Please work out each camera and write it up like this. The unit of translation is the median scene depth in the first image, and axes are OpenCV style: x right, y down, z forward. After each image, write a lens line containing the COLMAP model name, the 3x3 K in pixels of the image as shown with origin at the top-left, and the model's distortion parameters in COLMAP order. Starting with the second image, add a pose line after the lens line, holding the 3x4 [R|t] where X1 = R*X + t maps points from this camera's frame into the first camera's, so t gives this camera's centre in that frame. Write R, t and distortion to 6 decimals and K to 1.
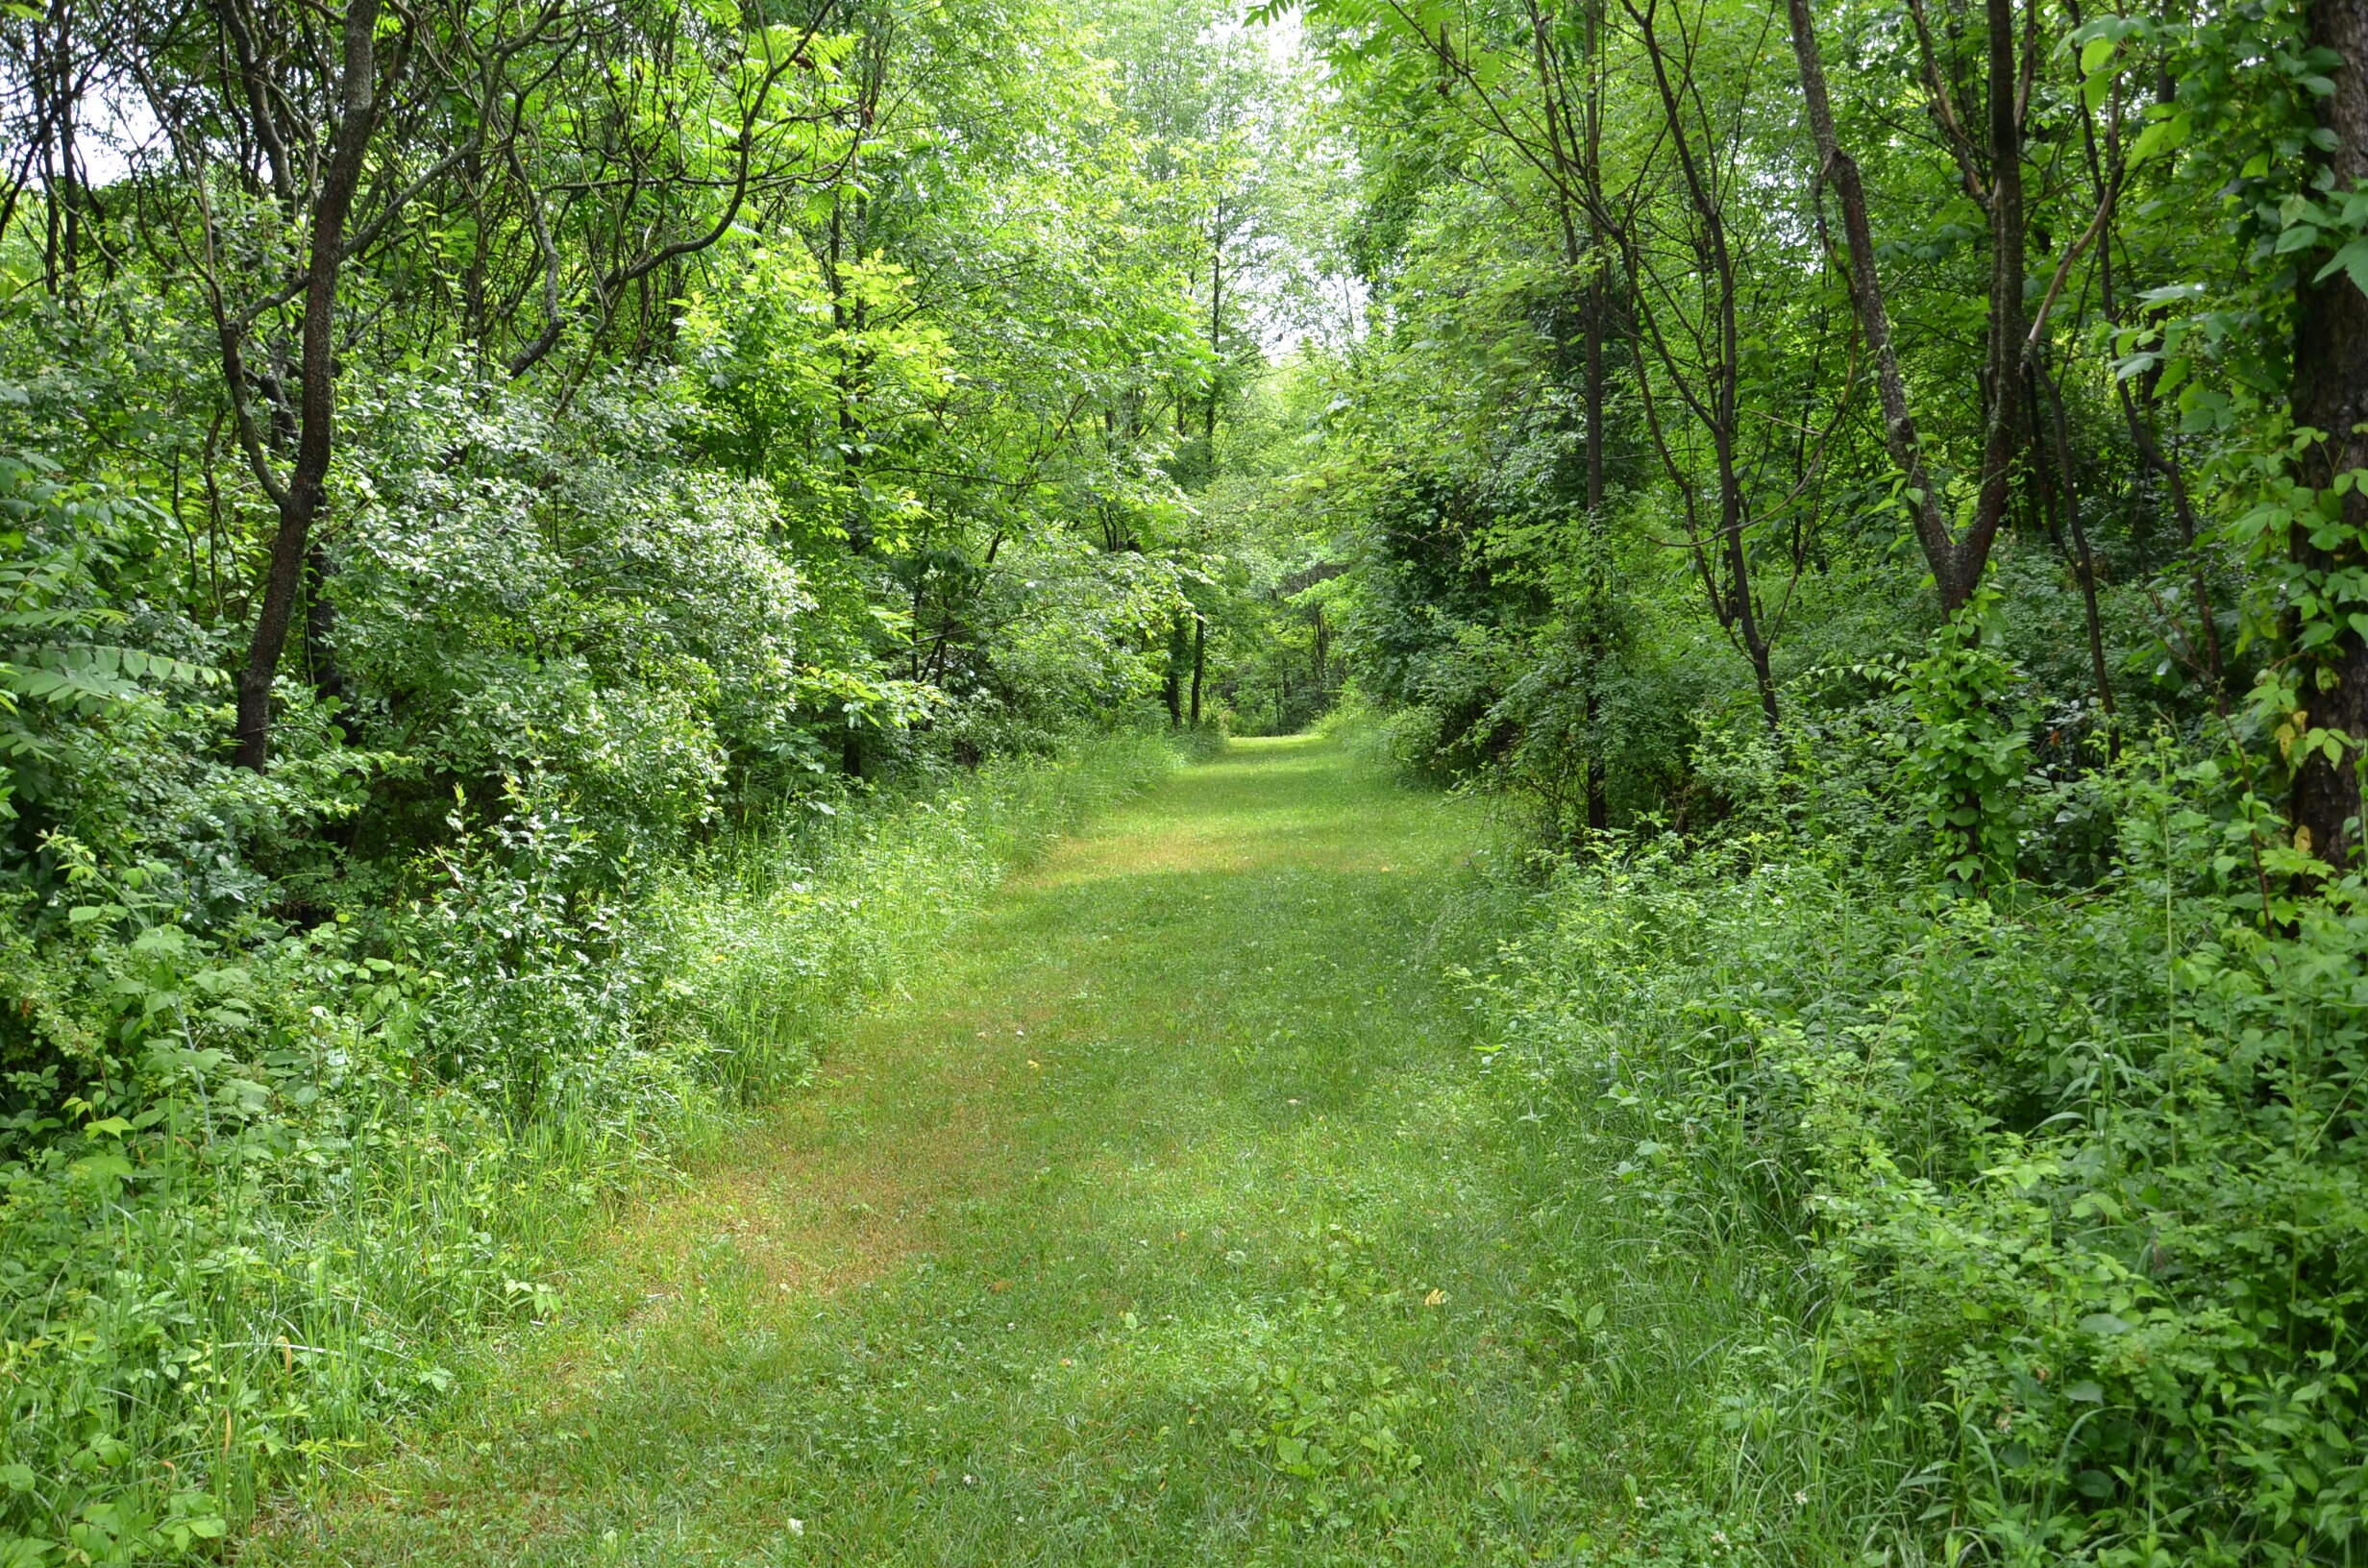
lens RADIAL K [[1845.2, 0, 1184.0], [0, 1845.2, 820.5], [0, 0, 1]] dist [-0.157177, 0.122090]
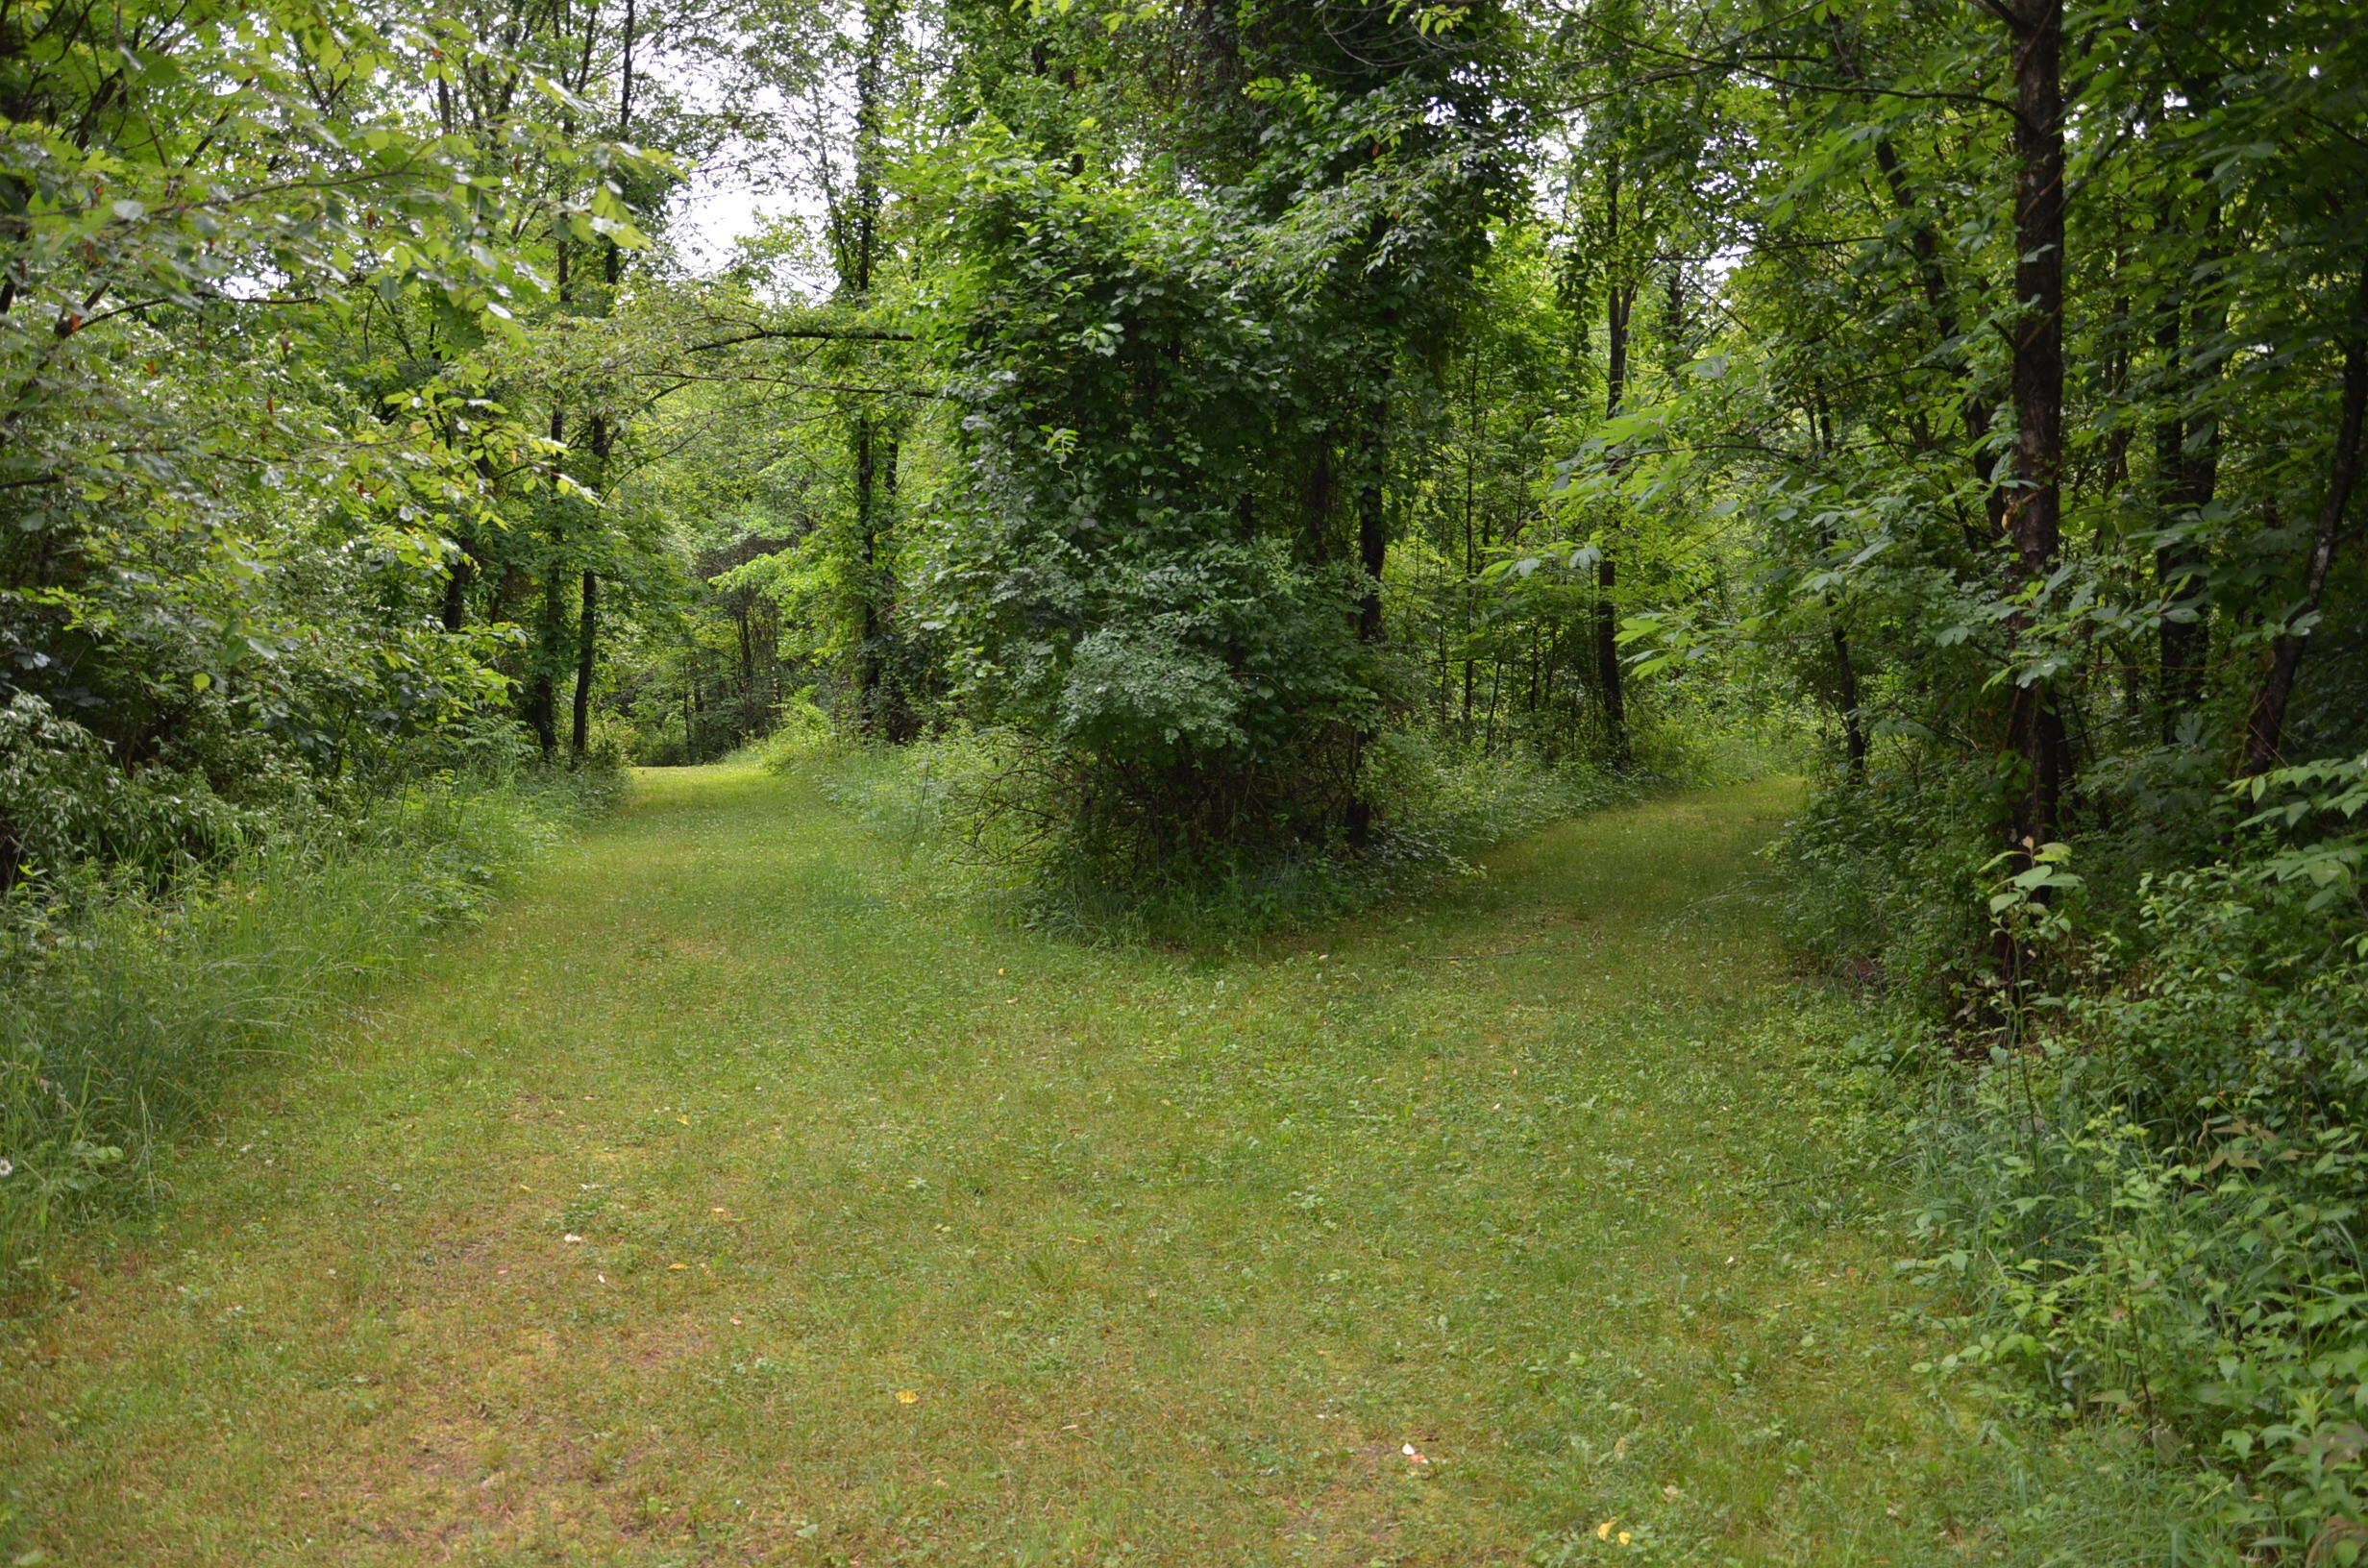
lens RADIAL K [[1845.2, 0, 1184.0], [0, 1845.2, 820.5], [0, 0, 1]] dist [-0.157177, 0.122090]
pose [[0.947453, 0.001805, 0.319890, 0.002899], [0.000680, 0.999970, -0.007657, -0.022409], [-0.319894, 0.007472, 0.947424, 0.302172]]
